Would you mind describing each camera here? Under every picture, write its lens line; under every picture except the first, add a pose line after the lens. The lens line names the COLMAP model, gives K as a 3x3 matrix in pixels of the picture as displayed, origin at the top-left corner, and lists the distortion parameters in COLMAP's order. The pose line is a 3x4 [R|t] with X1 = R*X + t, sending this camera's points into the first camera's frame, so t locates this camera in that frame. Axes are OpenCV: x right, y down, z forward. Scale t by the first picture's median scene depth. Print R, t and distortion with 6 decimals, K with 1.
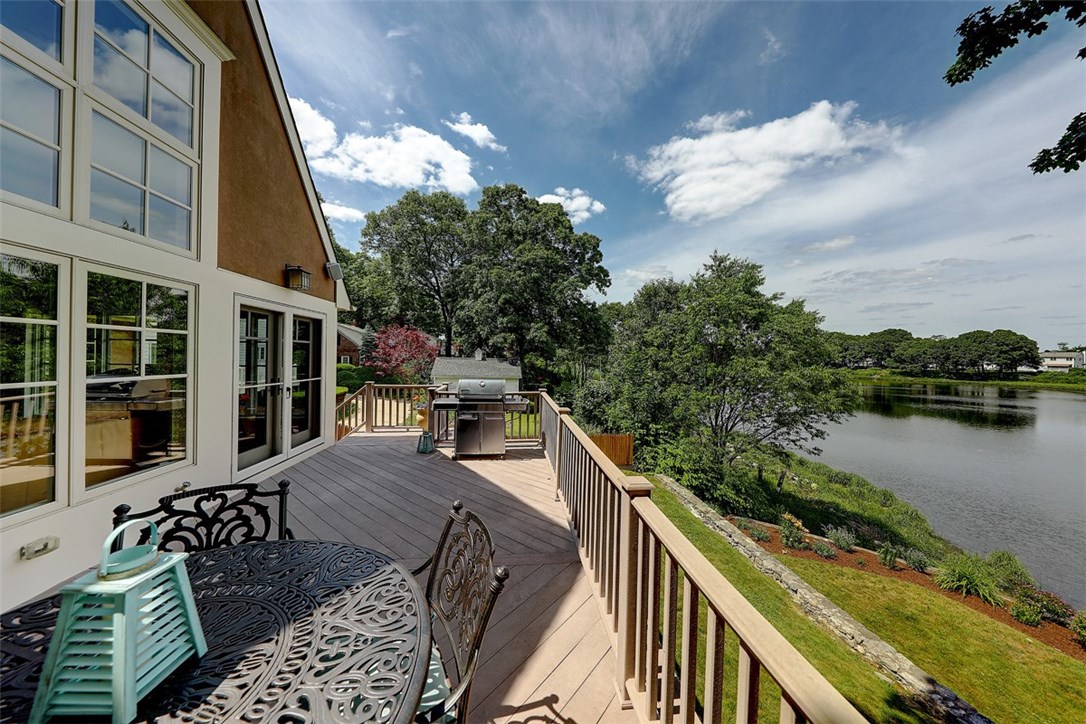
lens RADIAL K [[340.5, 0, 548.6], [0, 340.5, 358.7], [0, 0, 1]] dist [0.000368, -0.001595]
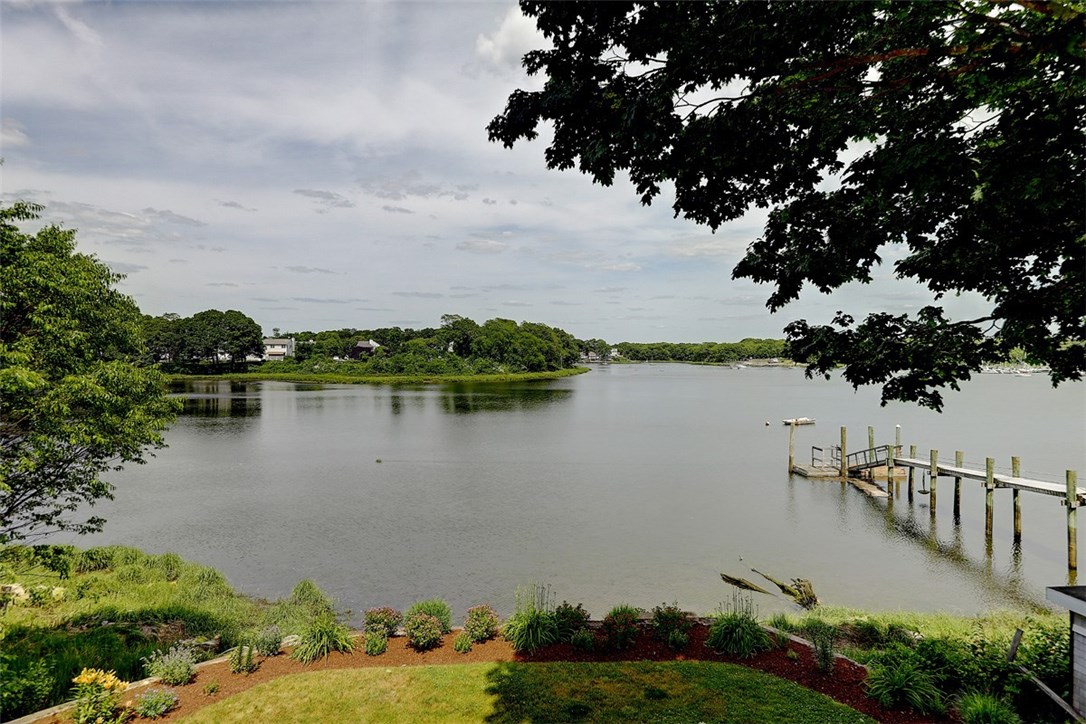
lens RADIAL K [[618.4, 0, 546.2], [0, 618.4, 350.3], [0, 0, 1]] dist [0.008093, 0.000534]
pose [[0.166042, -0.008523, 0.986082, -0.019407], [0.002436, 0.999963, 0.008233, -0.000816], [-0.986116, 0.001035, 0.166057, 0.083117]]
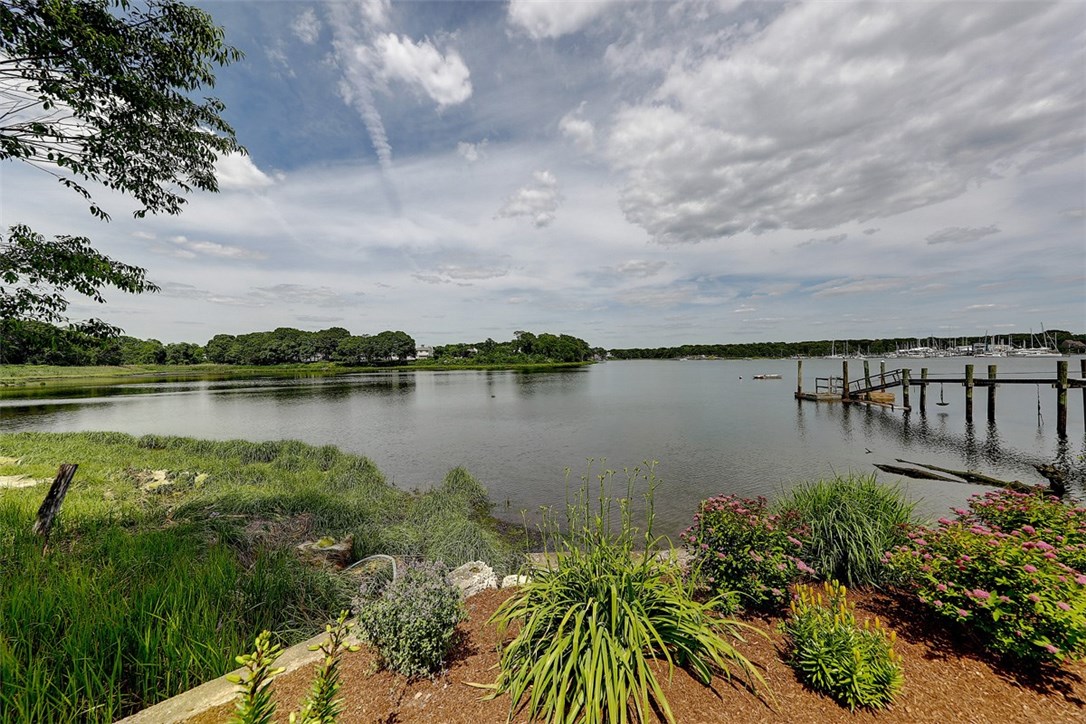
lens RADIAL K [[340.5, 0, 548.6], [0, 340.5, 358.7], [0, 0, 1]] dist [0.000368, -0.001595]
pose [[0.222267, -0.019871, 0.974783, 0.301114], [0.023573, 0.999610, 0.015002, 0.147652], [-0.974701, 0.019644, 0.222649, 0.295404]]
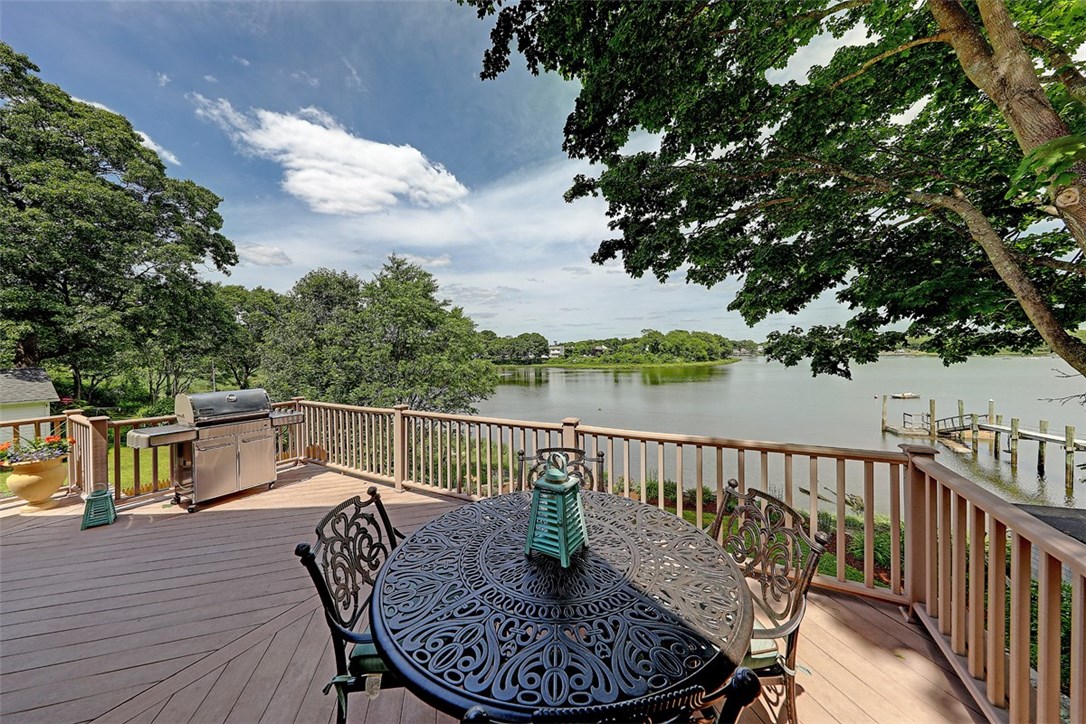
lens RADIAL K [[350.4, 0, 545.5], [0, 350.4, 358.0], [0, 0, 1]] dist [-0.000334, -0.000094]
pose [[0.572018, -0.036442, 0.819431, -0.075923], [0.031587, 0.999250, 0.022389, -0.001721], [-0.819633, 0.013076, 0.572740, -0.000724]]
